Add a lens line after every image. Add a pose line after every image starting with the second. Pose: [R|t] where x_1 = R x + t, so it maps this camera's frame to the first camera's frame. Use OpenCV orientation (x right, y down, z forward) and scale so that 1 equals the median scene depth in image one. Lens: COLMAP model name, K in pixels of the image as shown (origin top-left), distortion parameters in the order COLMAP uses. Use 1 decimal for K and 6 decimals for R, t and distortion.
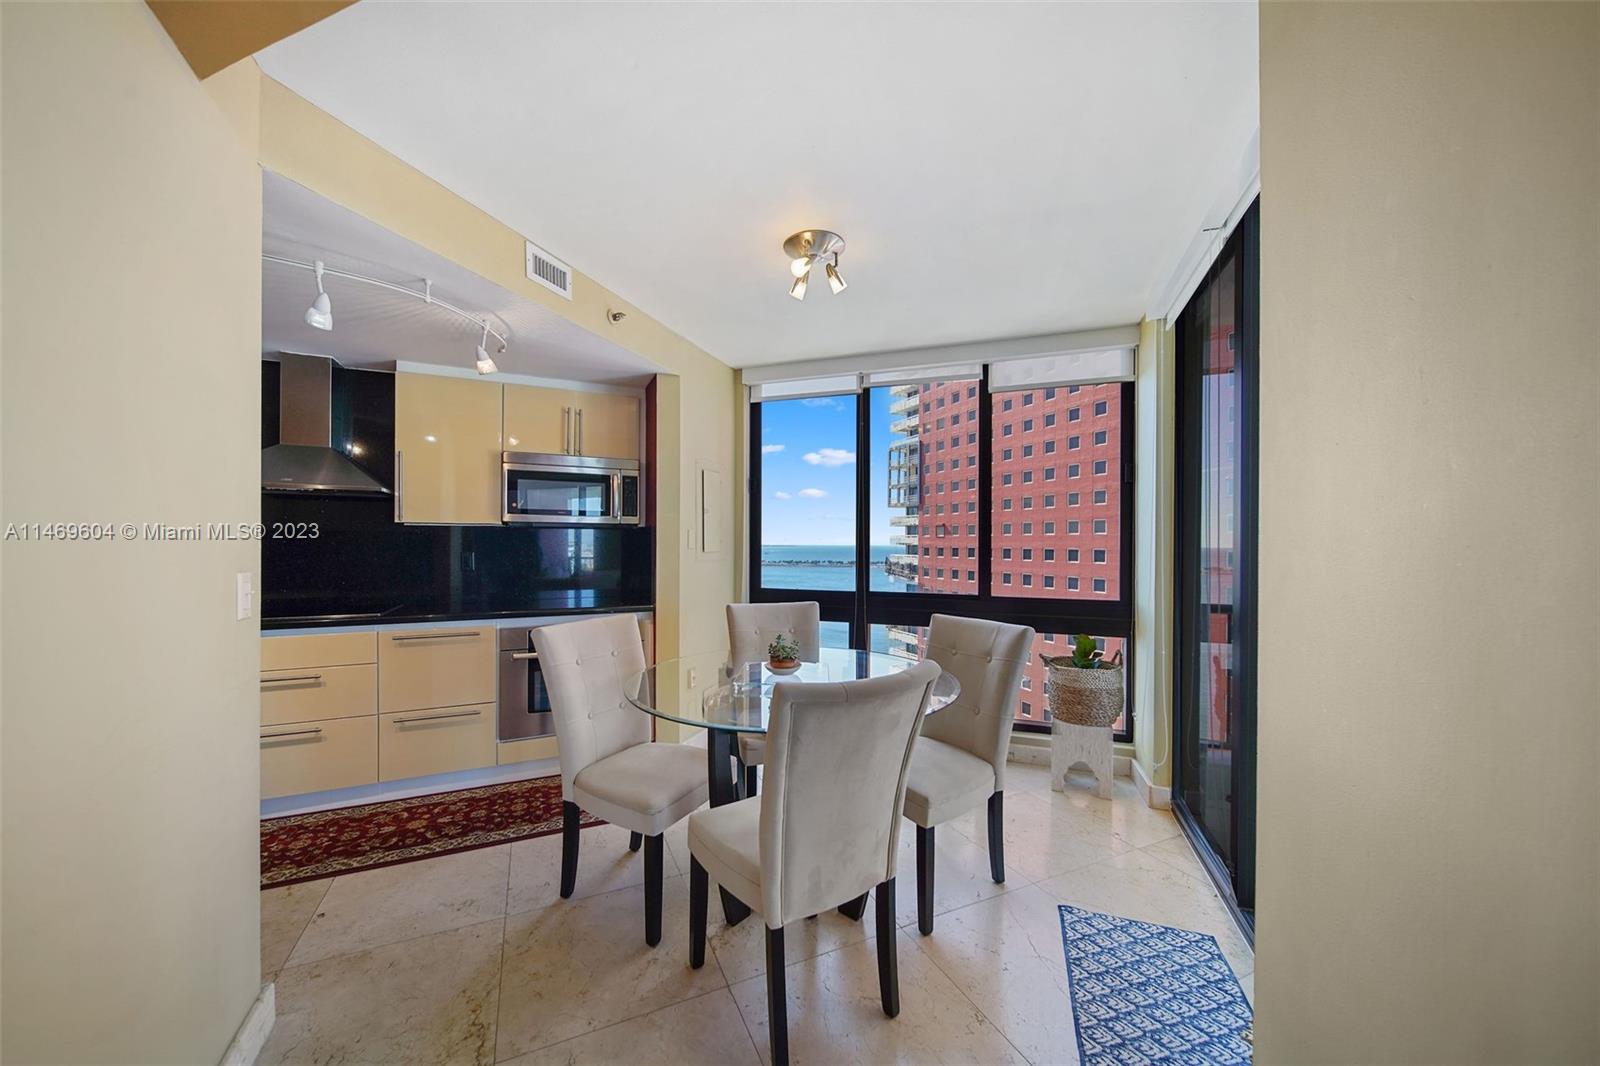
lens RADIAL K [[574.8, 0, 809.3], [0, 574.8, 531.8], [0, 0, 1]] dist [0.000379, 0.000001]
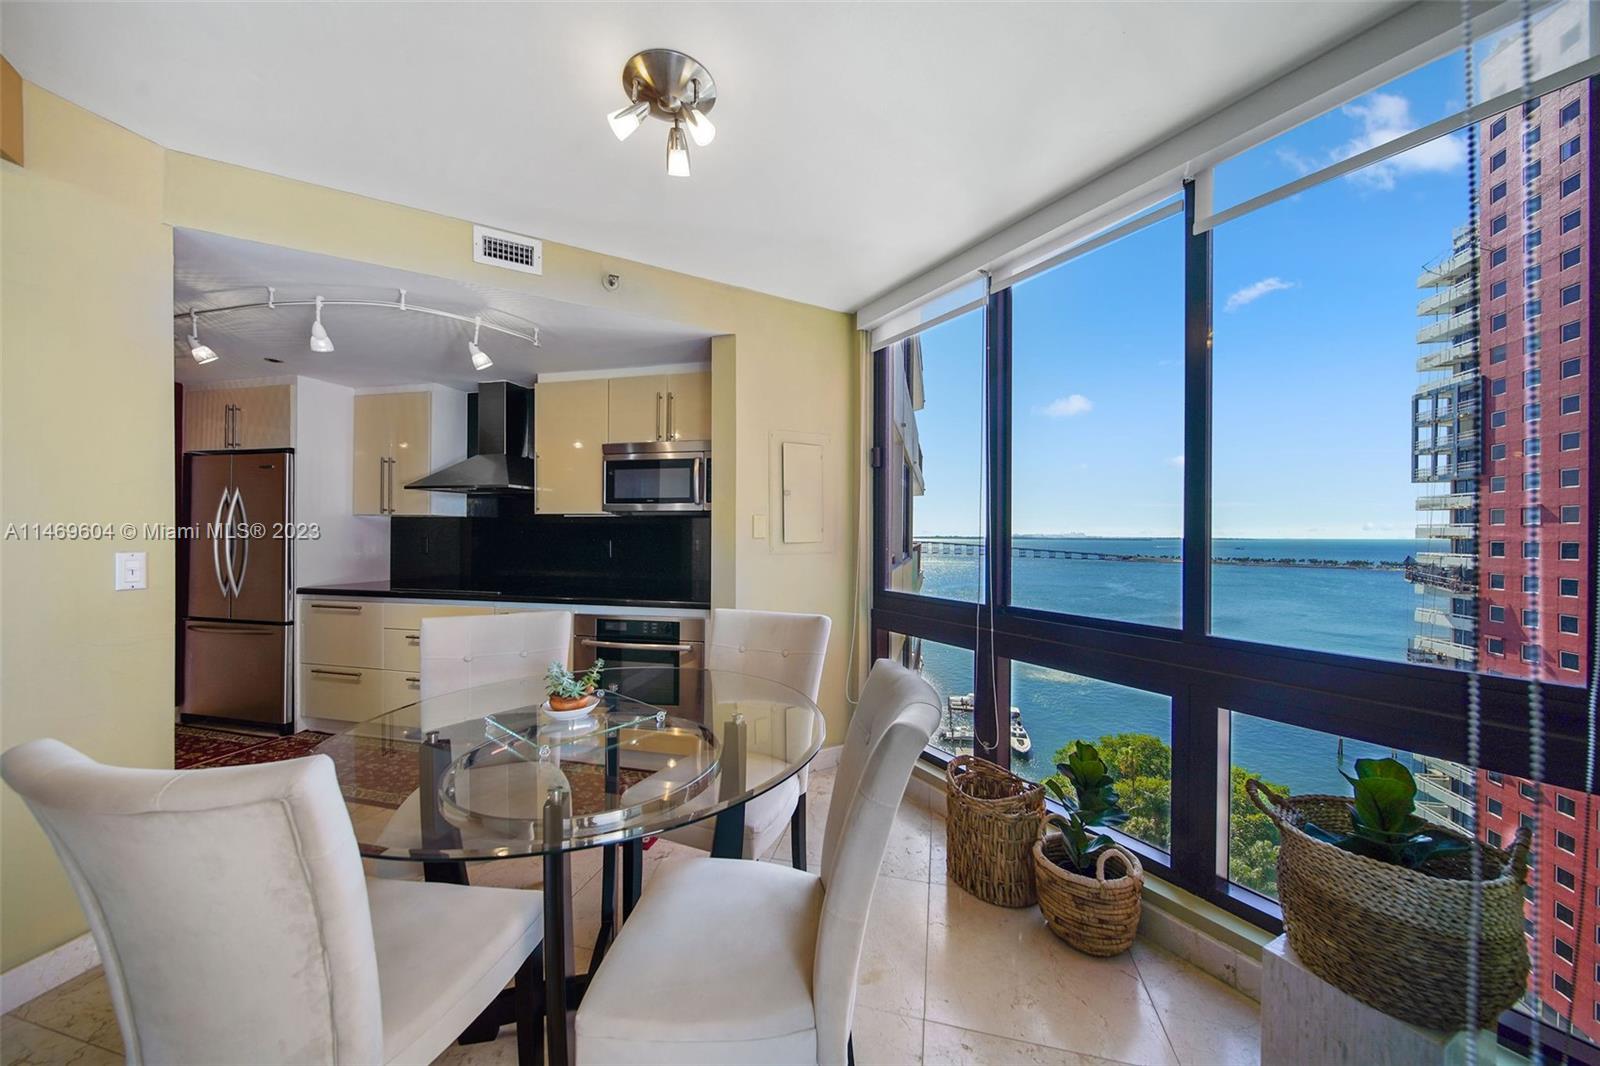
lens RADIAL K [[575.0, 0, 798.9], [0, 575.0, 523.6], [0, 0, 1]] dist [-0.001967, -0.000206]
pose [[0.765734, -0.015574, -0.642969, 0.336149], [0.013790, 0.999875, -0.007795, 0.014399], [0.643009, -0.002898, 0.765853, 0.354539]]
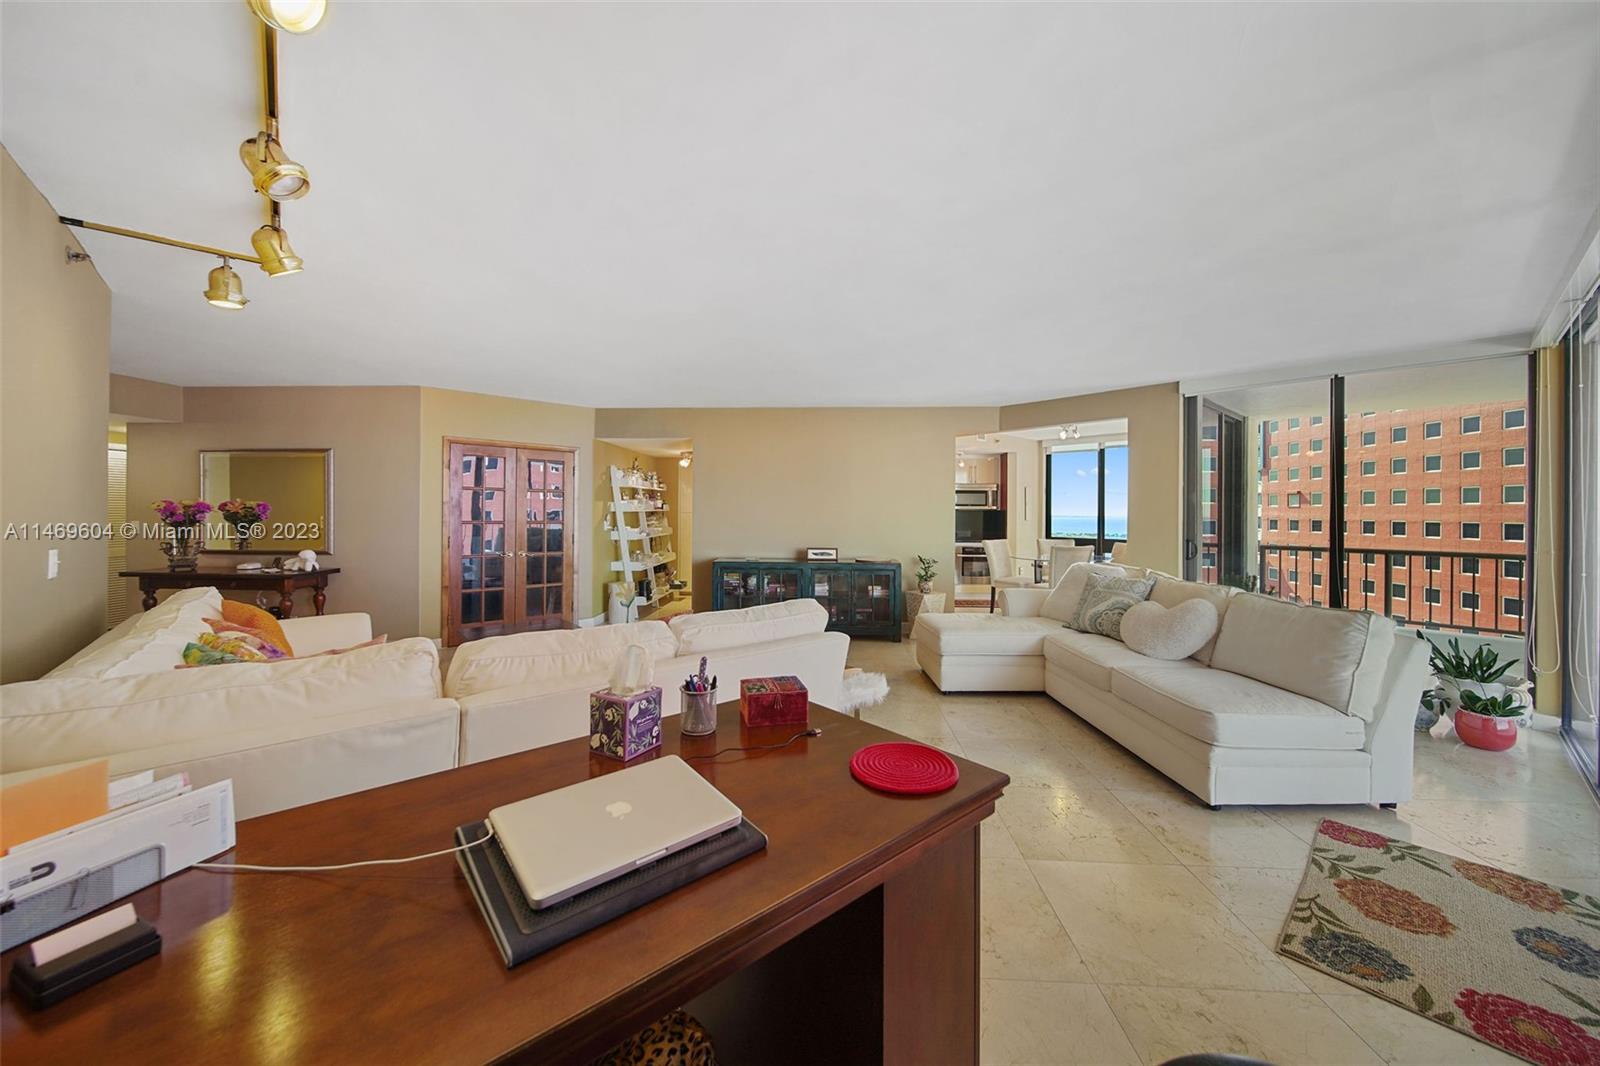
lens RADIAL K [[575.0, 0, 798.9], [0, 575.0, 523.6], [0, 0, 1]] dist [-0.001967, -0.000206]
pose [[0.872635, 0.010157, -0.488267, 0.157821], [0.008054, 0.999348, 0.035183, -0.041262], [0.488306, -0.034634, 0.871985, -1.492196]]
